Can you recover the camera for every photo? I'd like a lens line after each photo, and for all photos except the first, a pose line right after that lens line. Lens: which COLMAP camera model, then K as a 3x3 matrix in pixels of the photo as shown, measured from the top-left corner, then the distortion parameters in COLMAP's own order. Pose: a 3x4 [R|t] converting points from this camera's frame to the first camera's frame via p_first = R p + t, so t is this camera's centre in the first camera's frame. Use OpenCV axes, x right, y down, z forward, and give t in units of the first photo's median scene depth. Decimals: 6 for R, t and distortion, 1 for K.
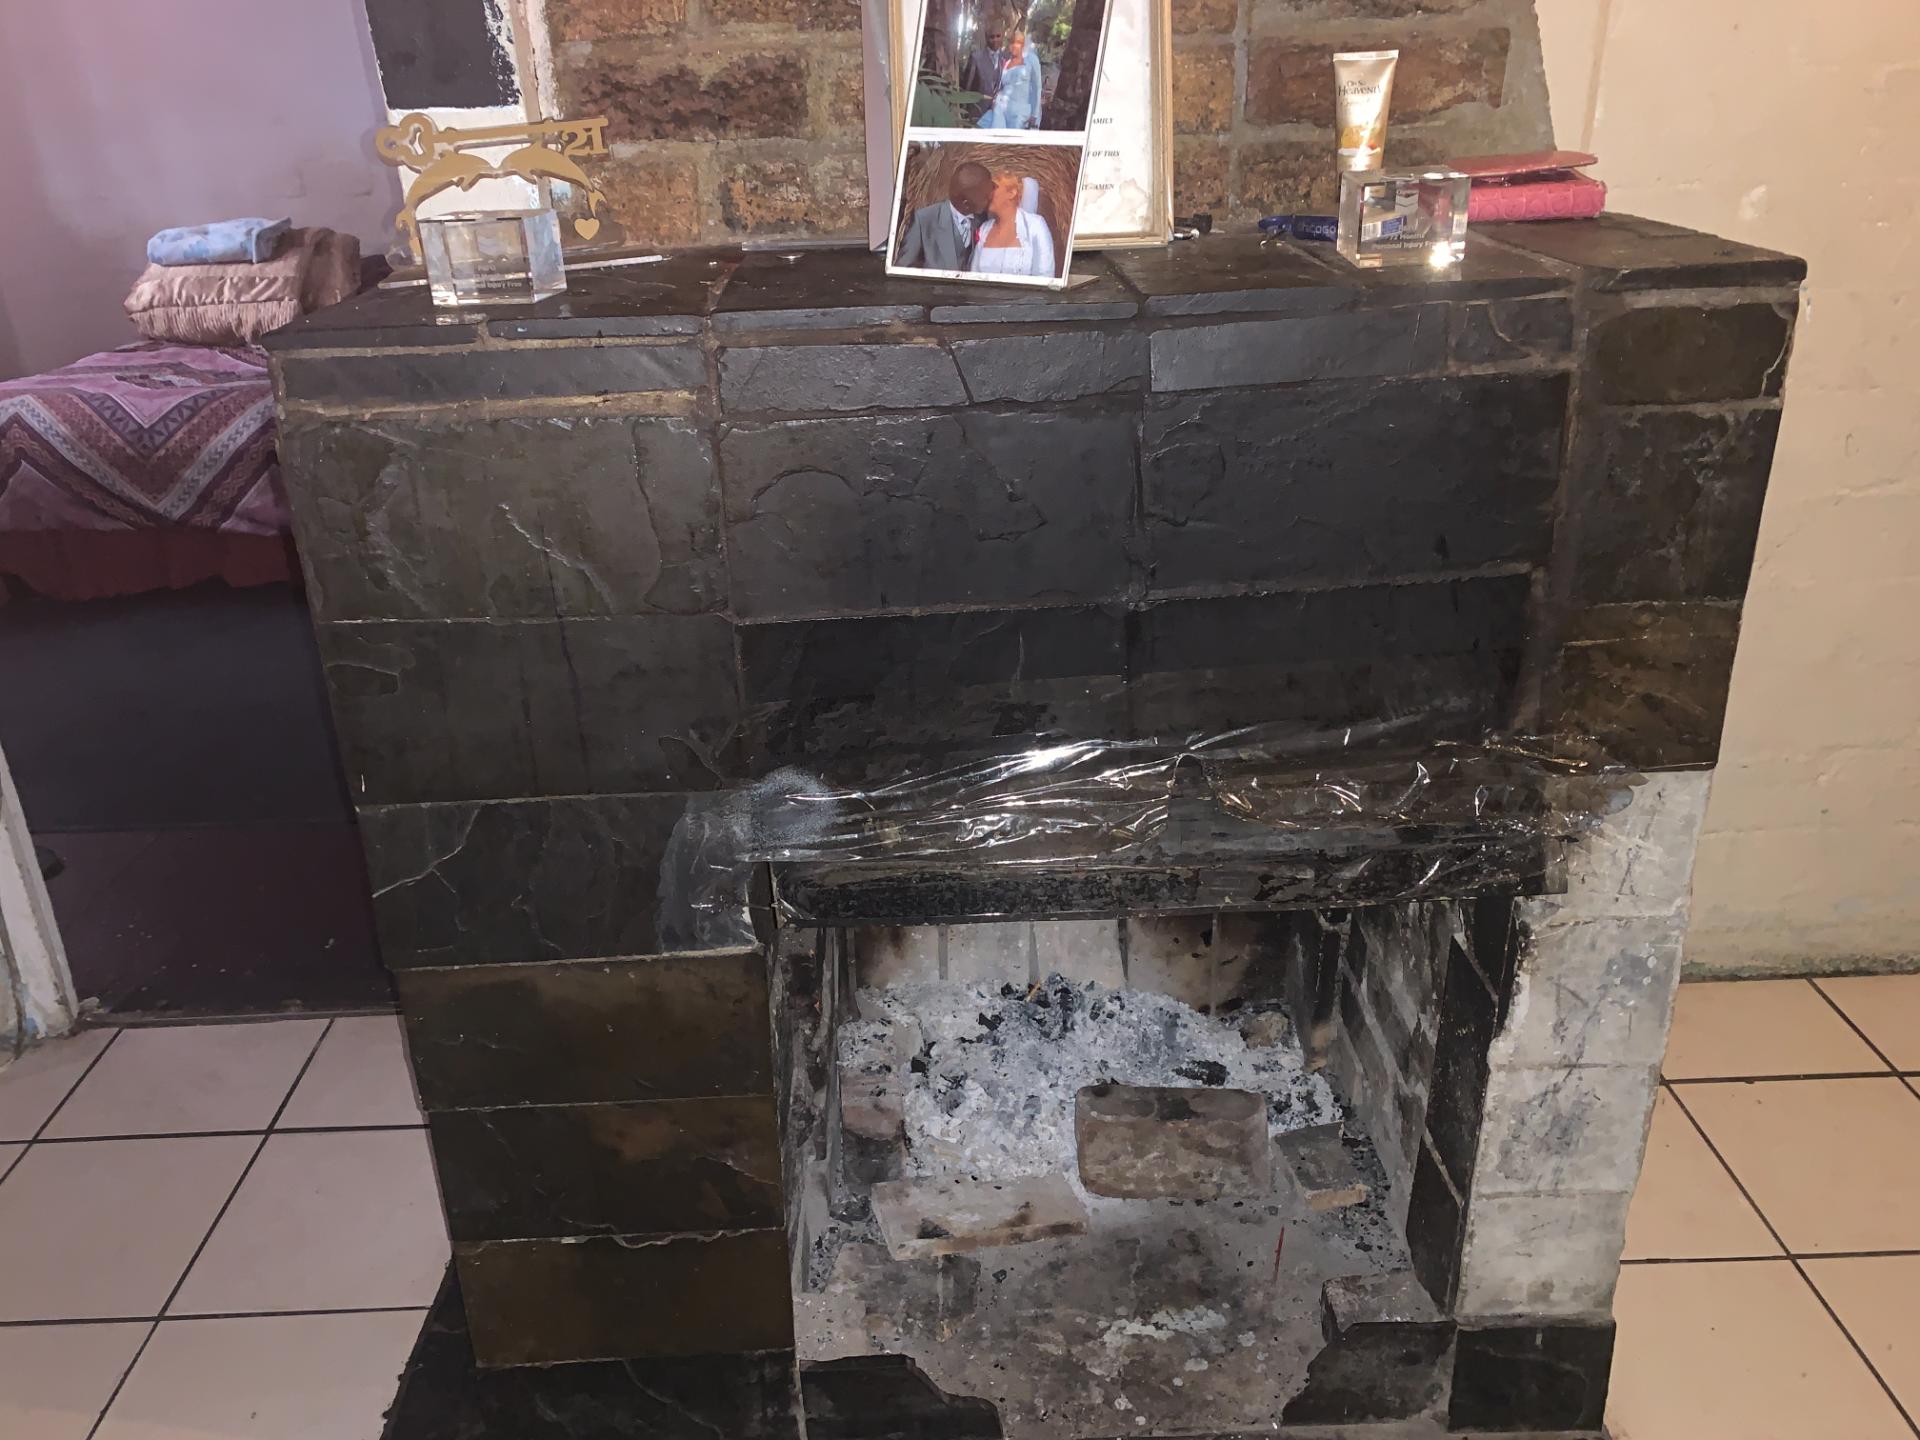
lens RADIAL K [[1450.7, 0, 960.0], [0, 1450.7, 720.0], [0, 0, 1]] dist [-0.002063, -0.010593]
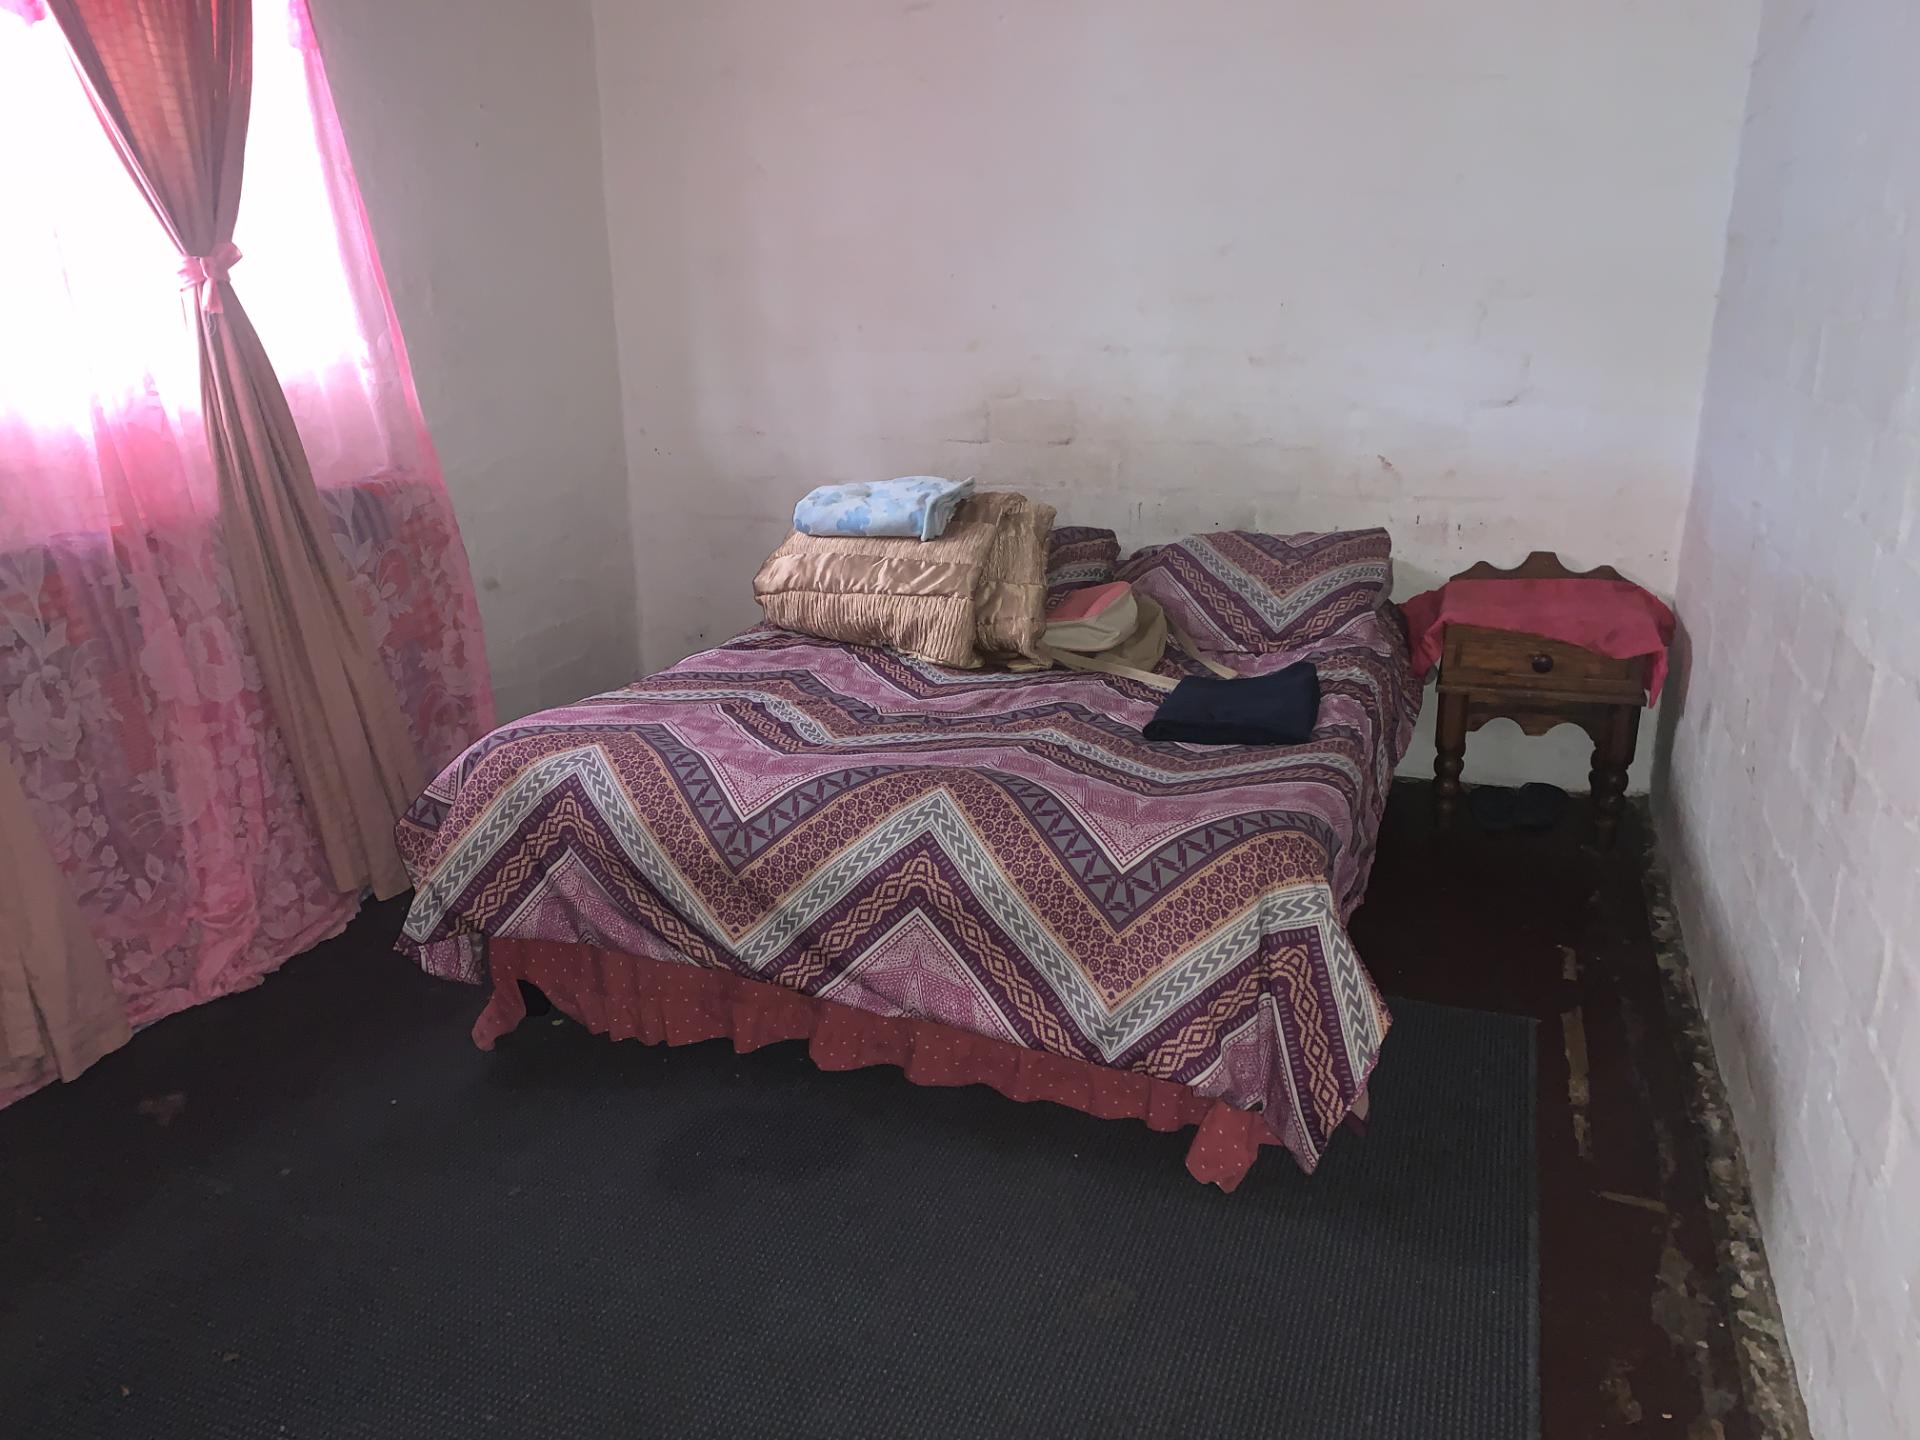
lens RADIAL K [[1450.7, 0, 960.0], [0, 1450.7, 720.0], [0, 0, 1]] dist [-0.002063, -0.010593]
pose [[0.927597, 0.123980, -0.352409, -0.207694], [-0.169754, 0.980196, -0.101979, -0.161034], [0.332786, 0.154418, 0.930273, 0.351937]]
